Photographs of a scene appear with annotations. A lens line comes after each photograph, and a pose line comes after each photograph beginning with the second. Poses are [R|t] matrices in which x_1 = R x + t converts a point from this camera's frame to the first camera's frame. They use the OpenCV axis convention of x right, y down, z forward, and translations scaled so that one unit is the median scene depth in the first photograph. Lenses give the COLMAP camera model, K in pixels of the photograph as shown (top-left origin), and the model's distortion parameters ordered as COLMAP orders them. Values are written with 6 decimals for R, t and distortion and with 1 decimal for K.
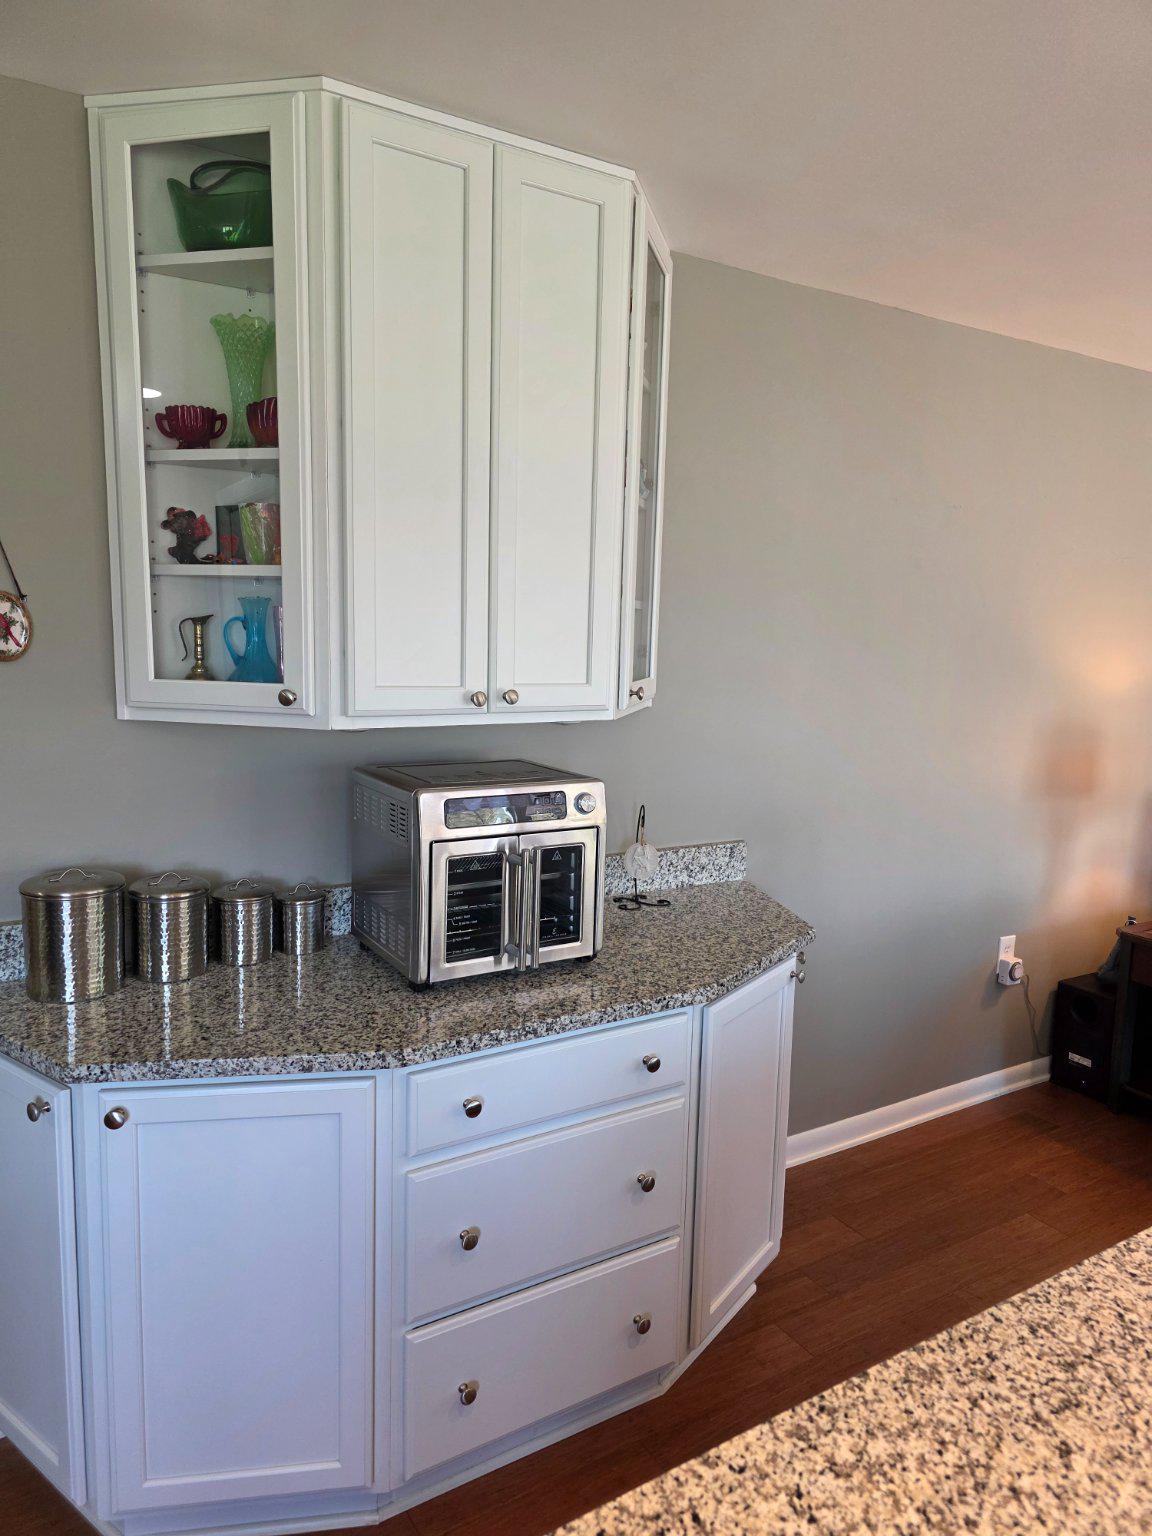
lens RADIAL K [[1029.0, 0, 582.9], [0, 1029.0, 776.9], [0, 0, 1]] dist [0.057850, -0.023118]
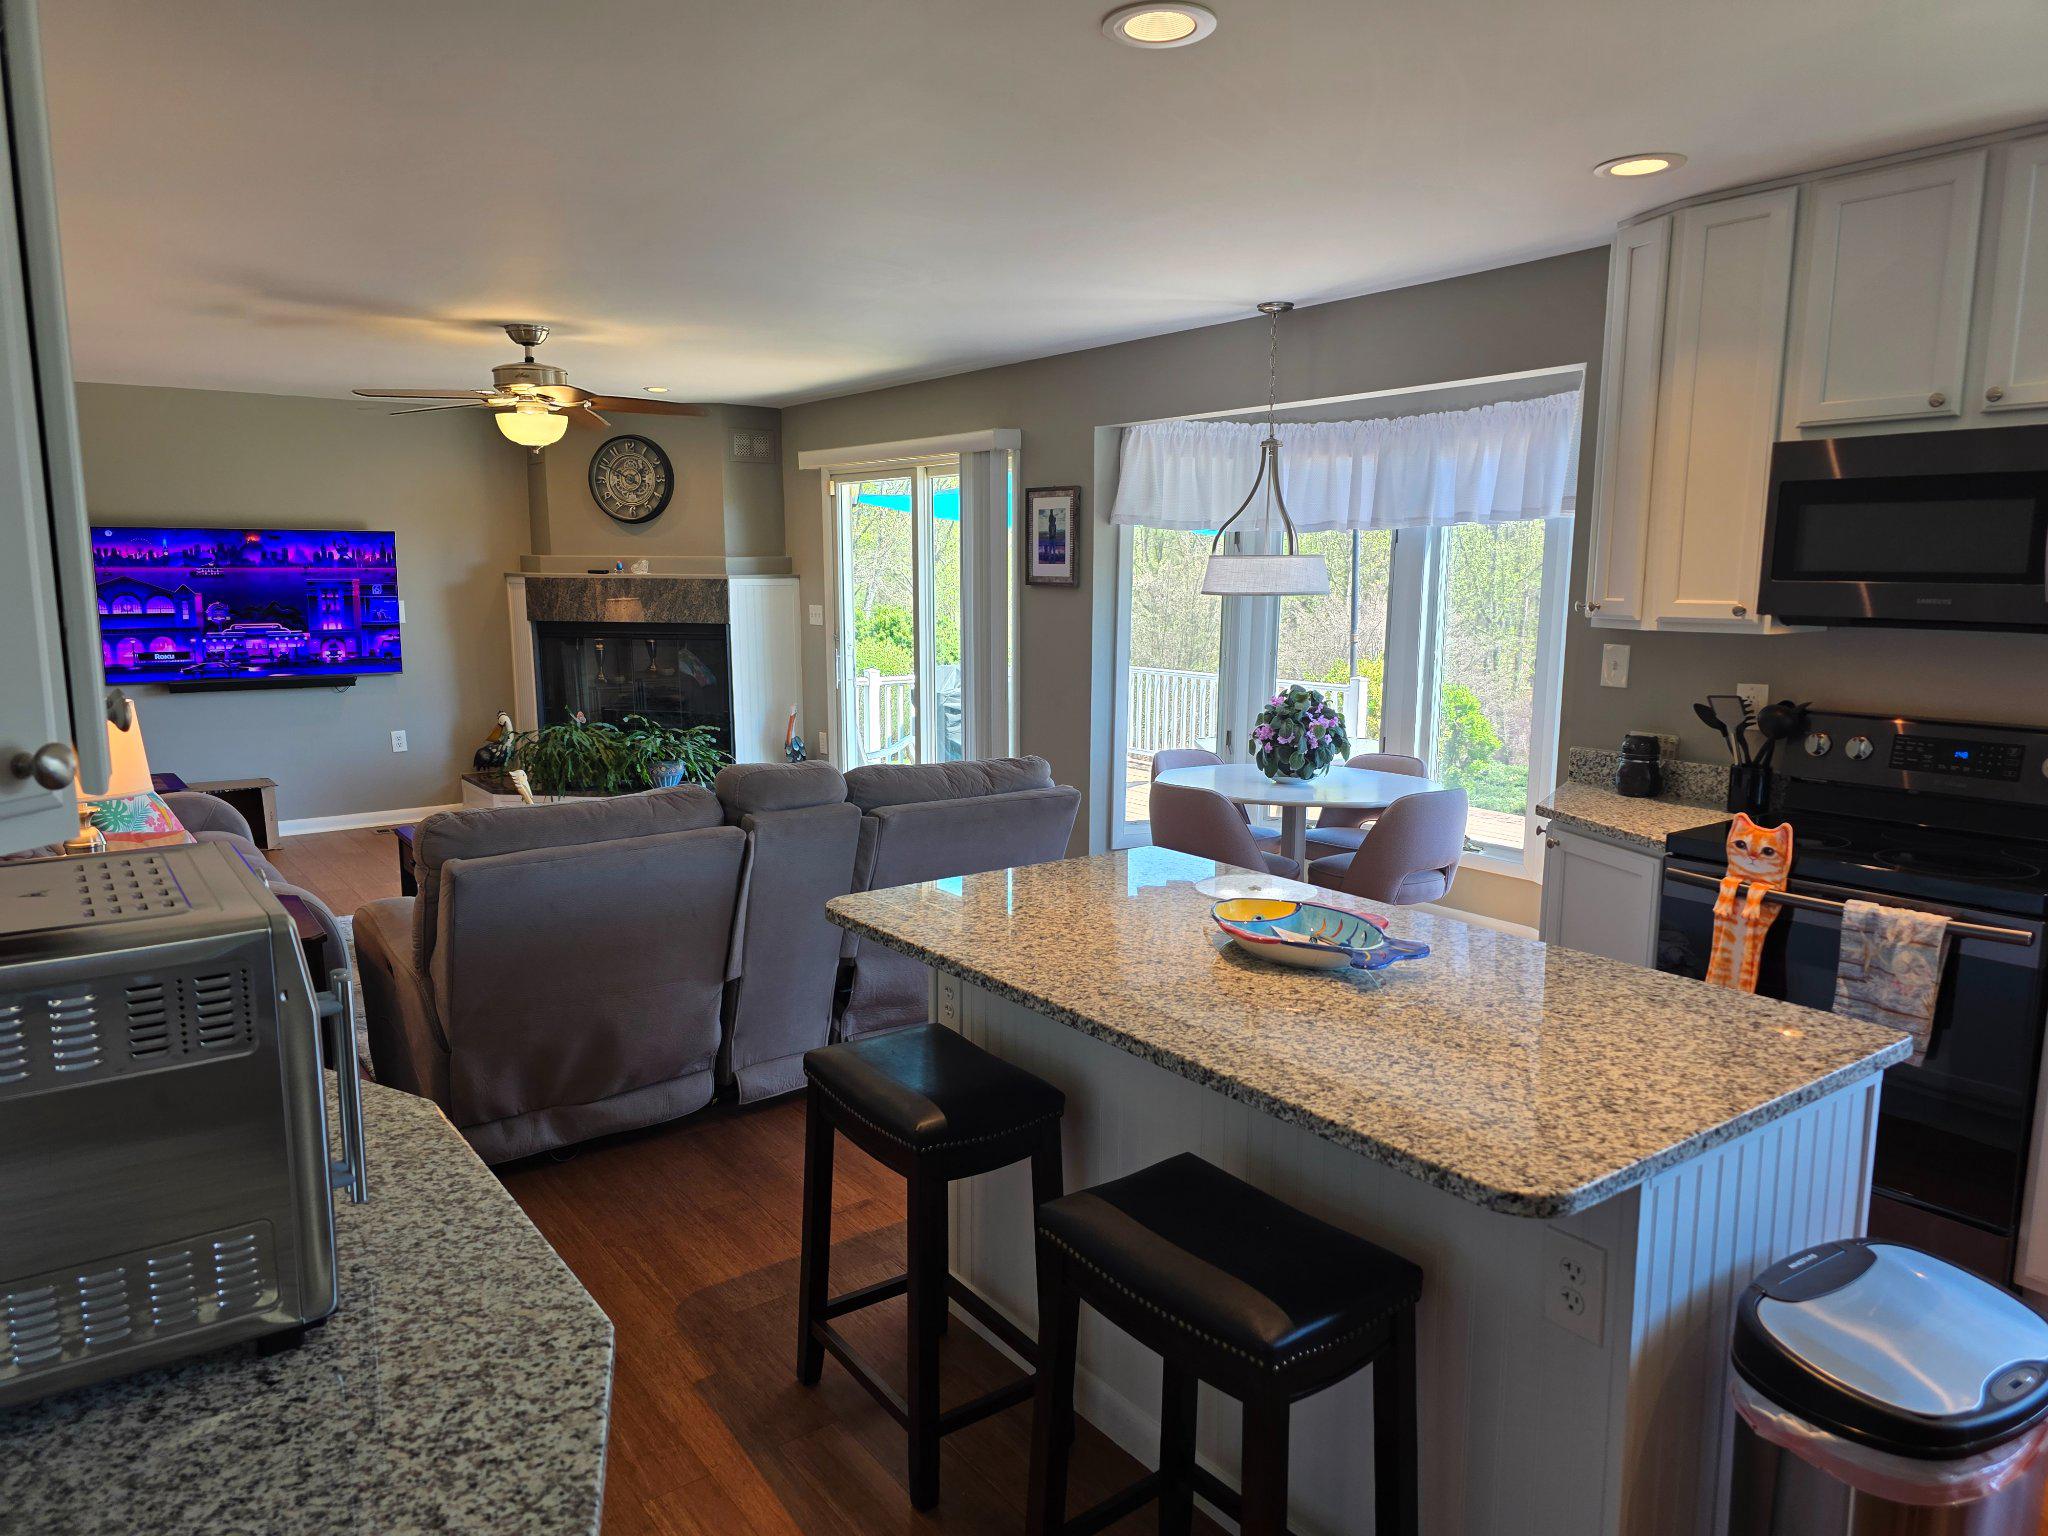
lens RADIAL K [[1372.0, 0, 1008.0], [0, 1372.0, 771.3], [0, 0, 1]] dist [0.057850, -0.023118]
pose [[-0.069287, -0.172810, 0.982515, -1.359847], [0.143525, 0.972909, 0.181242, -0.200842], [-0.987218, 0.153573, -0.042607, 1.208576]]
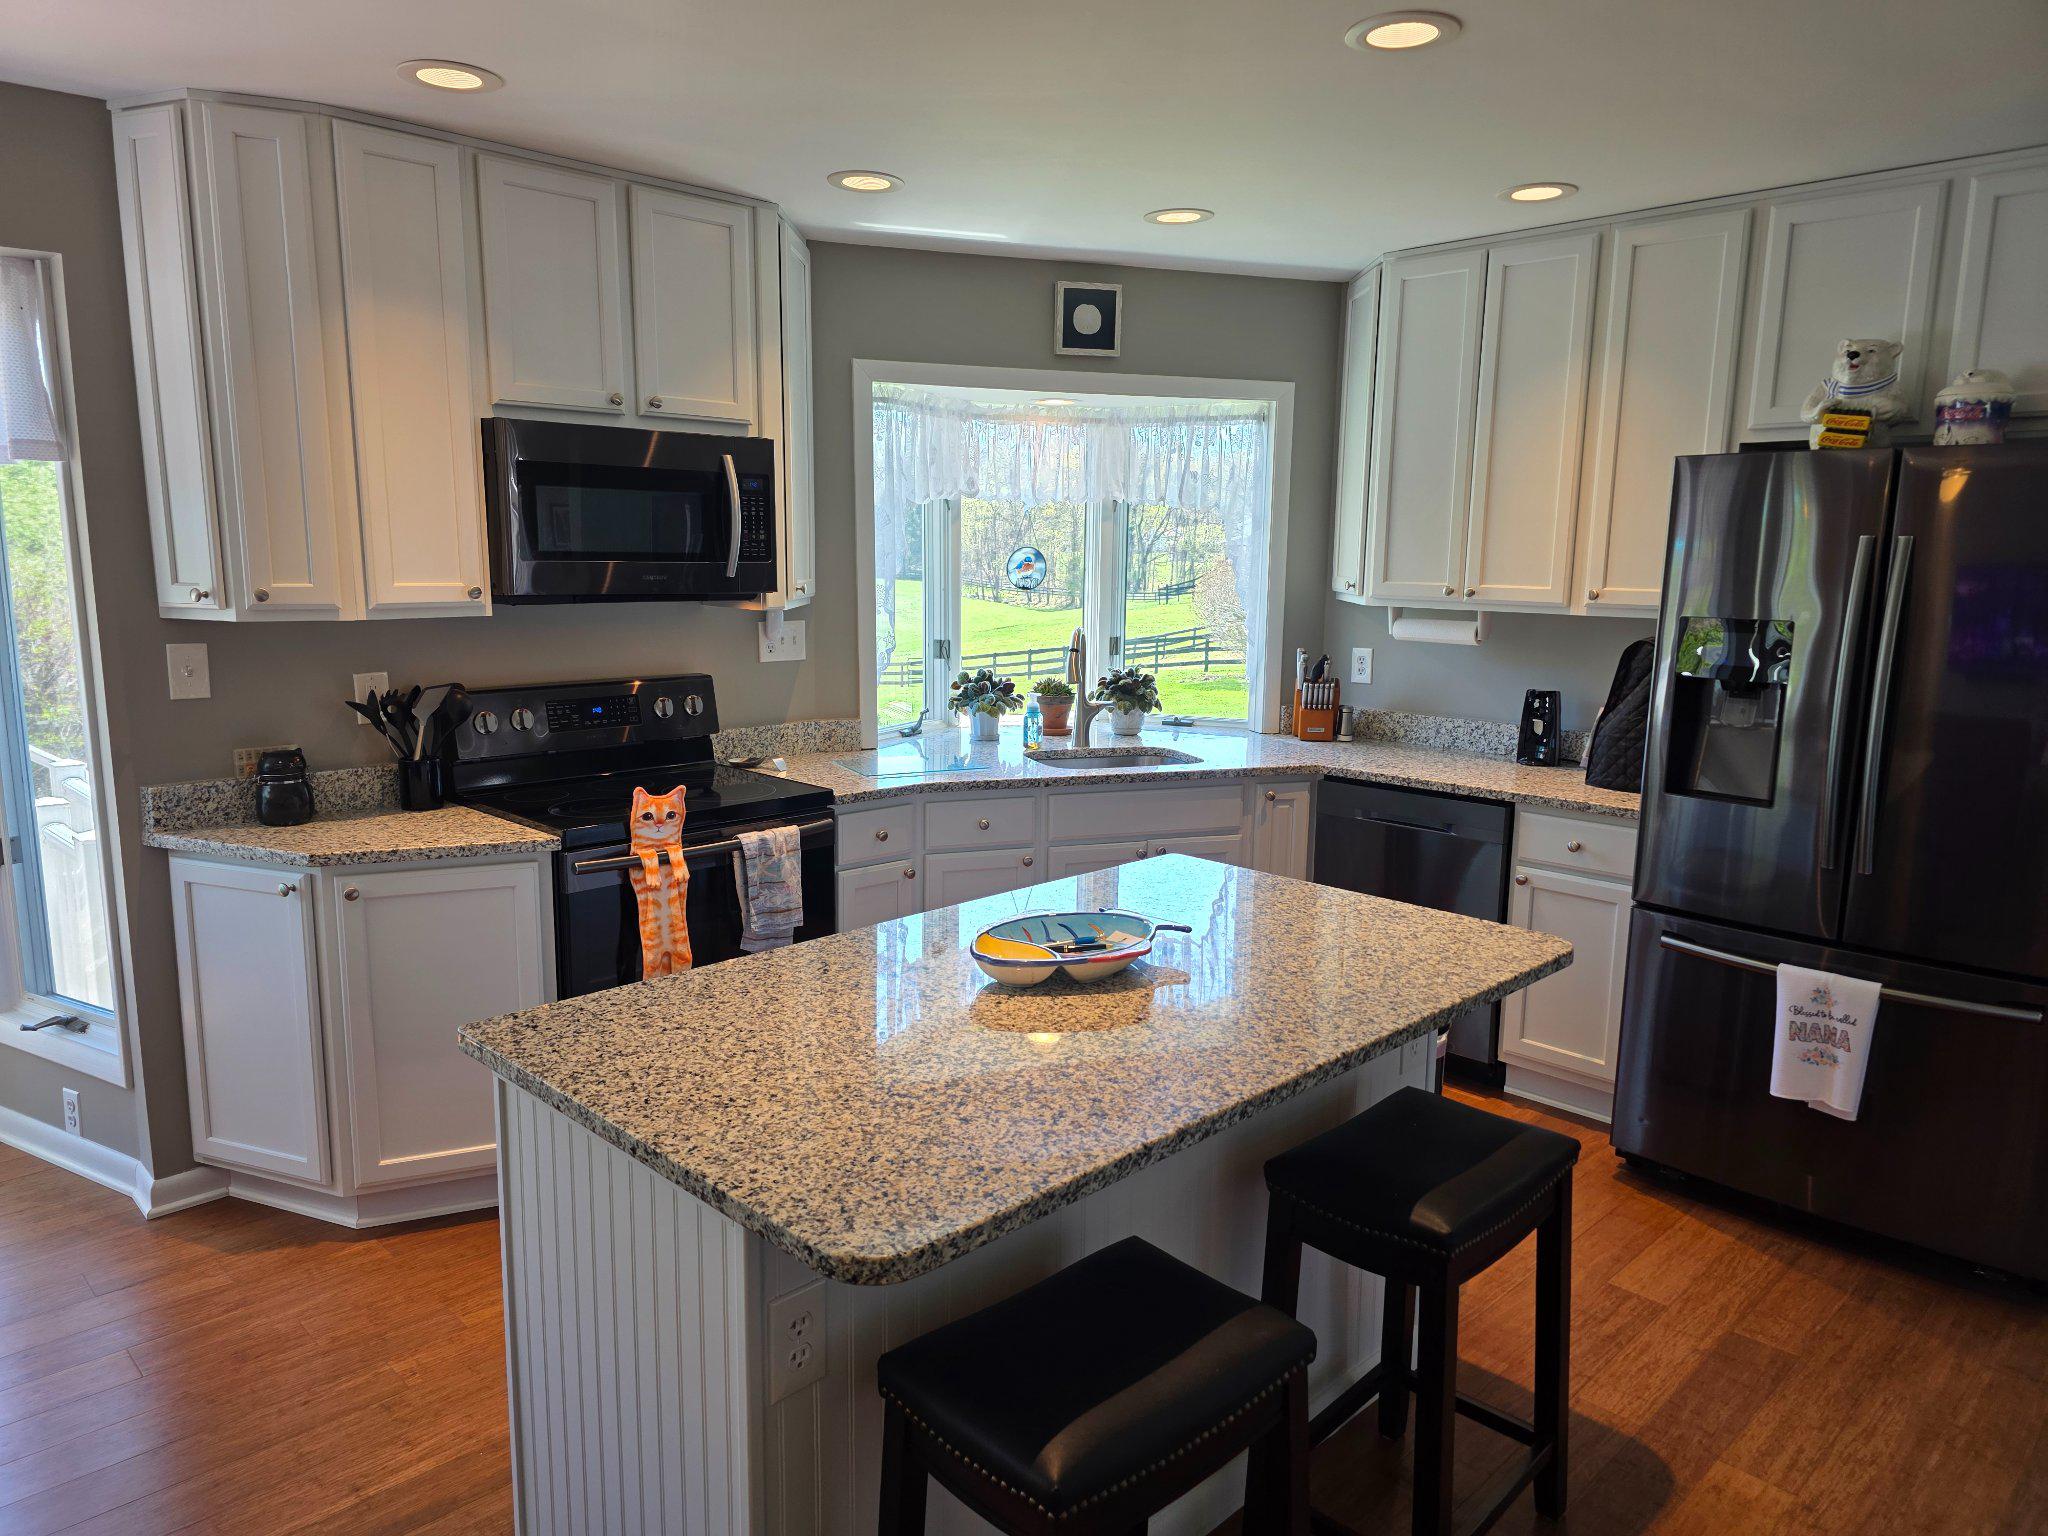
lens RADIAL K [[1372.0, 0, 1007.8], [0, 1372.0, 764.8], [0, 0, 1]] dist [0.057850, -0.023118]
pose [[-0.976465, 0.004412, -0.215631, 1.314395], [-0.061564, 0.952492, 0.298275, -0.353061], [0.206703, 0.304531, -0.929804, 2.532959]]
